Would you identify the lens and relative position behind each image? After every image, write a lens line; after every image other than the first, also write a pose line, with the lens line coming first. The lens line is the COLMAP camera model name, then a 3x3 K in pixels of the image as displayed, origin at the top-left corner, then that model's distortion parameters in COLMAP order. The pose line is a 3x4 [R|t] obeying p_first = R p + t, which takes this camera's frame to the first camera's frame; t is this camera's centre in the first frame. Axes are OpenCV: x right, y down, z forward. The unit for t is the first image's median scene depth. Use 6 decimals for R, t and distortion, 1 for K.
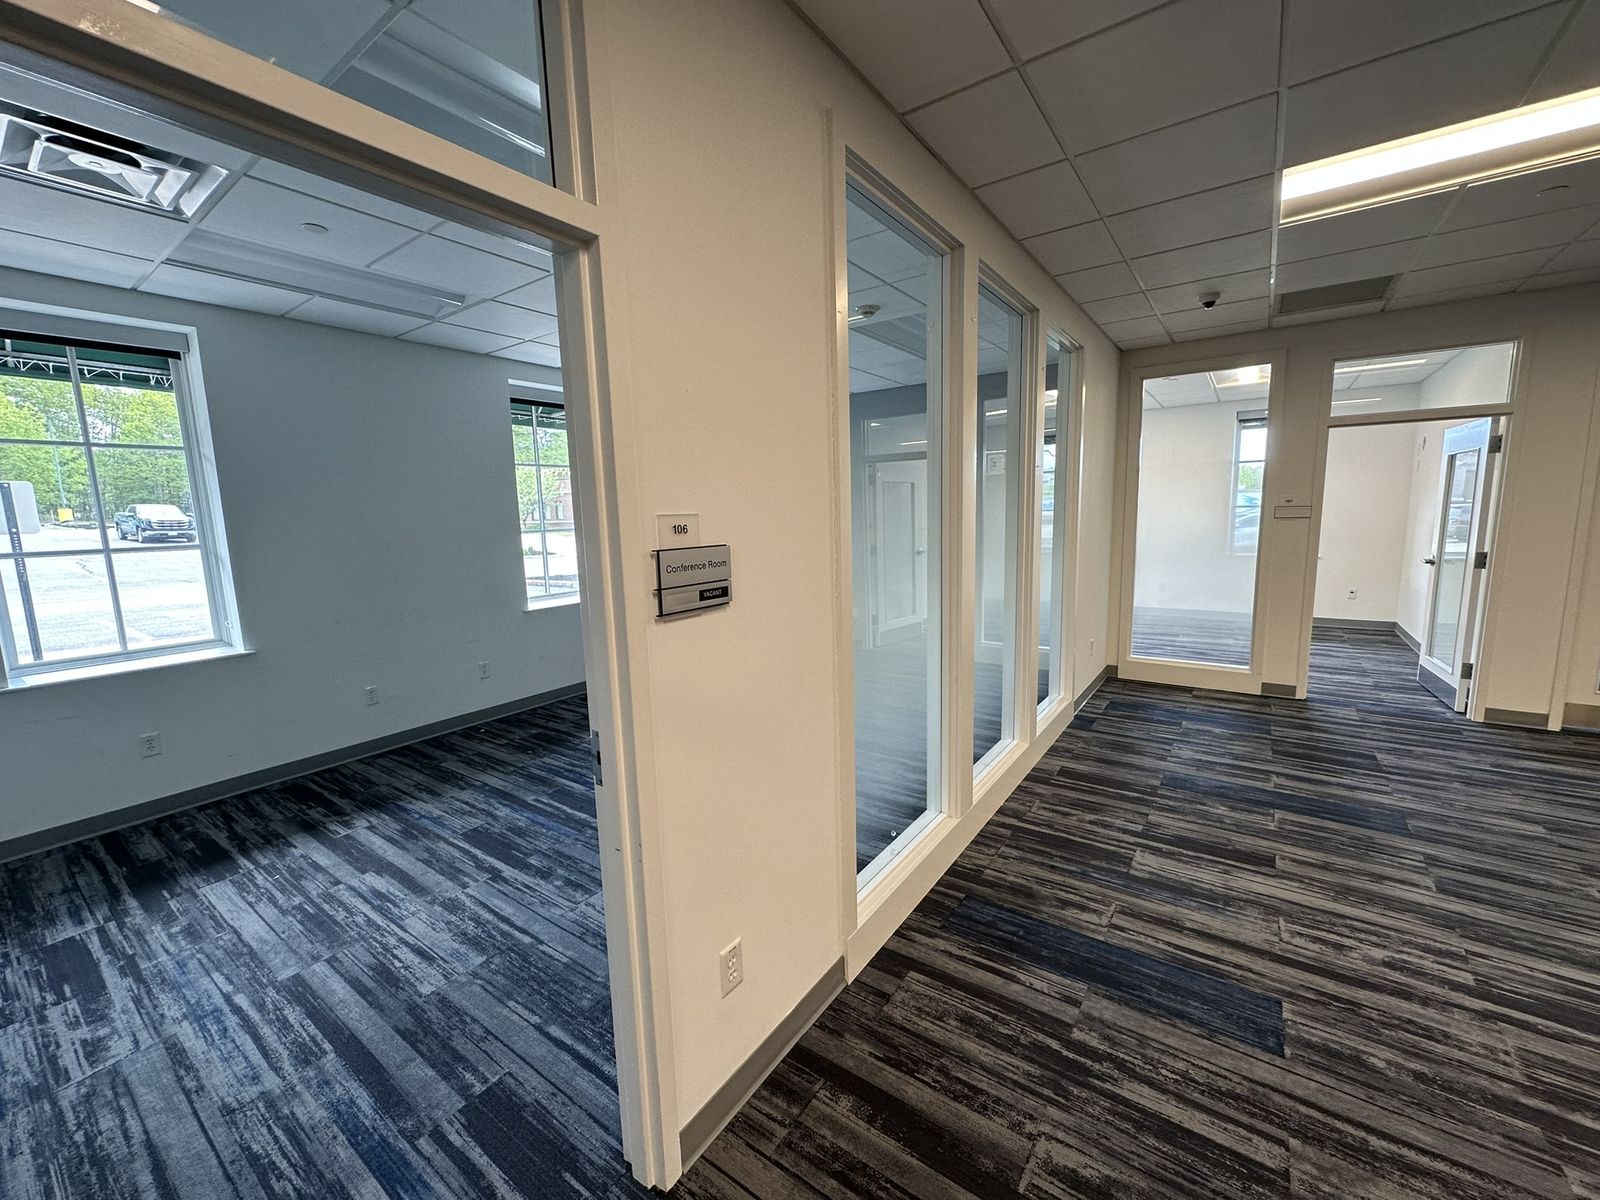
lens RADIAL K [[639.3, 0, 800.2], [0, 639.3, 605.0], [0, 0, 1]] dist [-0.000821, 0.000143]
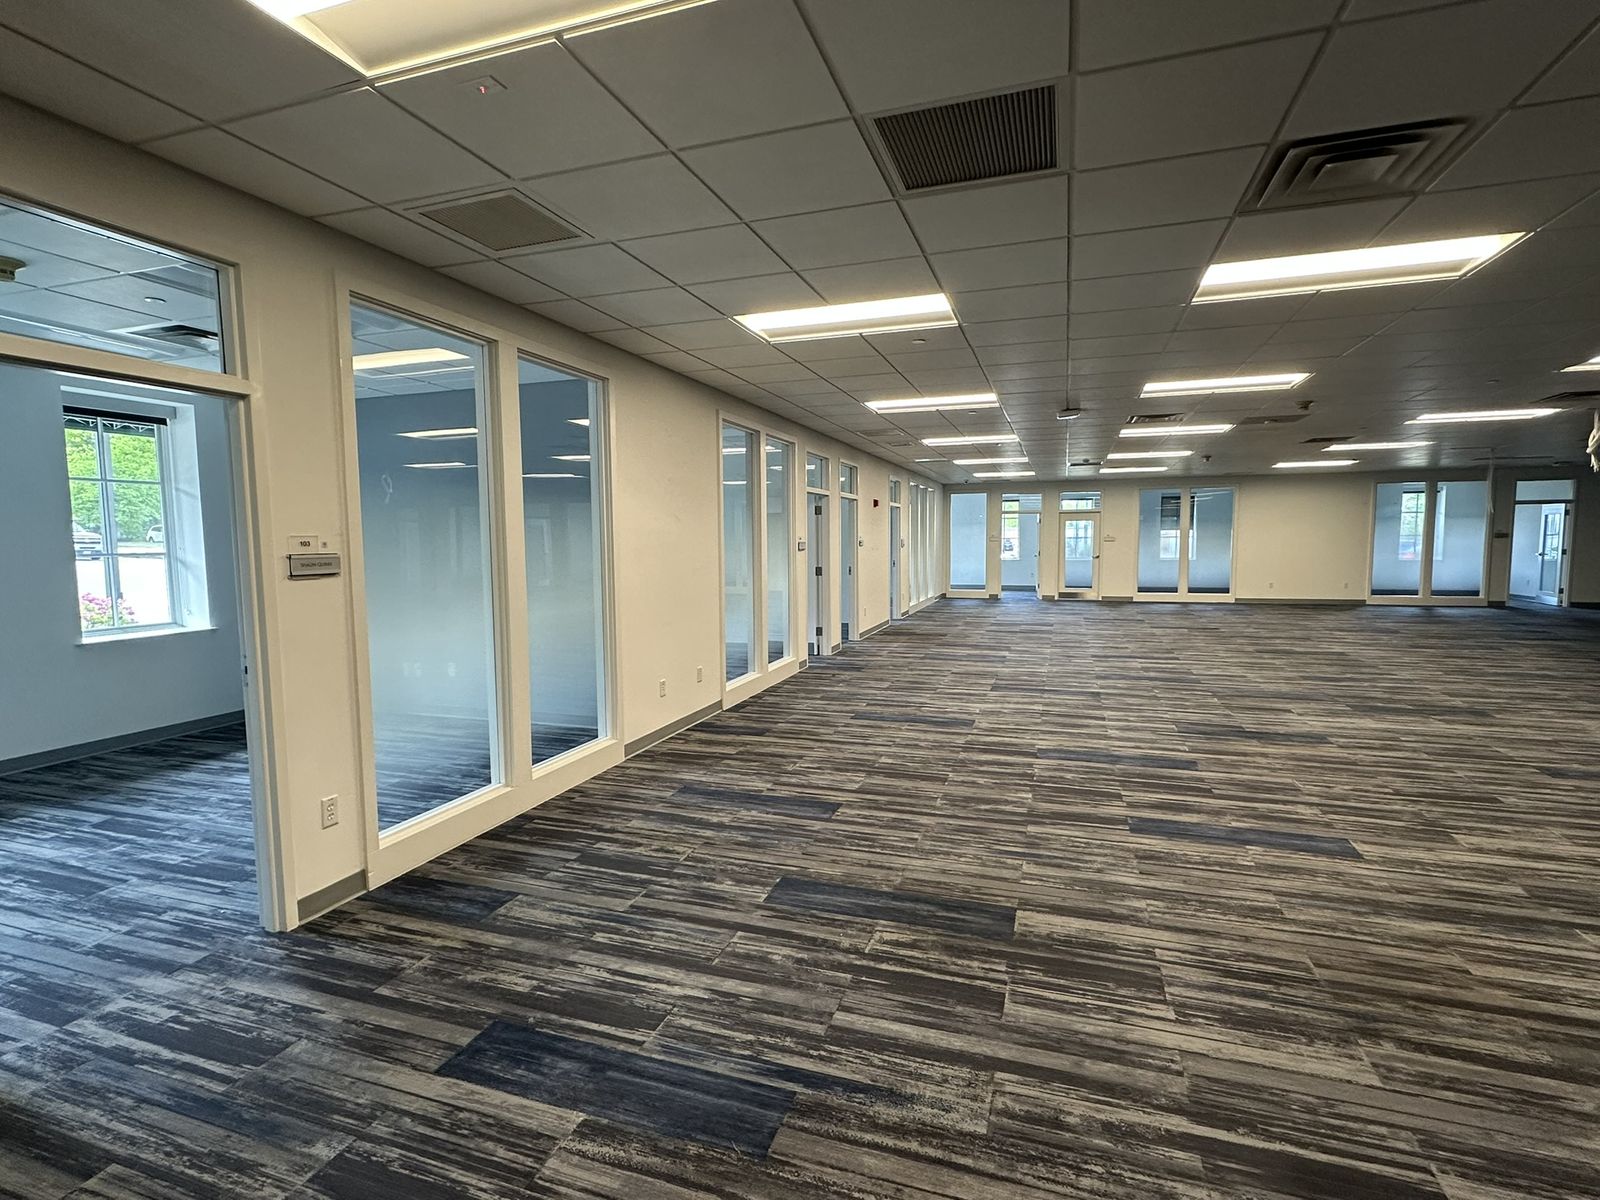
lens RADIAL K [[781.7, 0, 799.7], [0, 781.7, 602.3], [0, 0, 1]] dist [0.000105, 0.000115]
pose [[-0.959508, 0.057672, -0.275714, 1.225298], [-0.008606, 0.972356, 0.233343, -0.282665], [0.281549, 0.226267, -0.932488, 1.720874]]
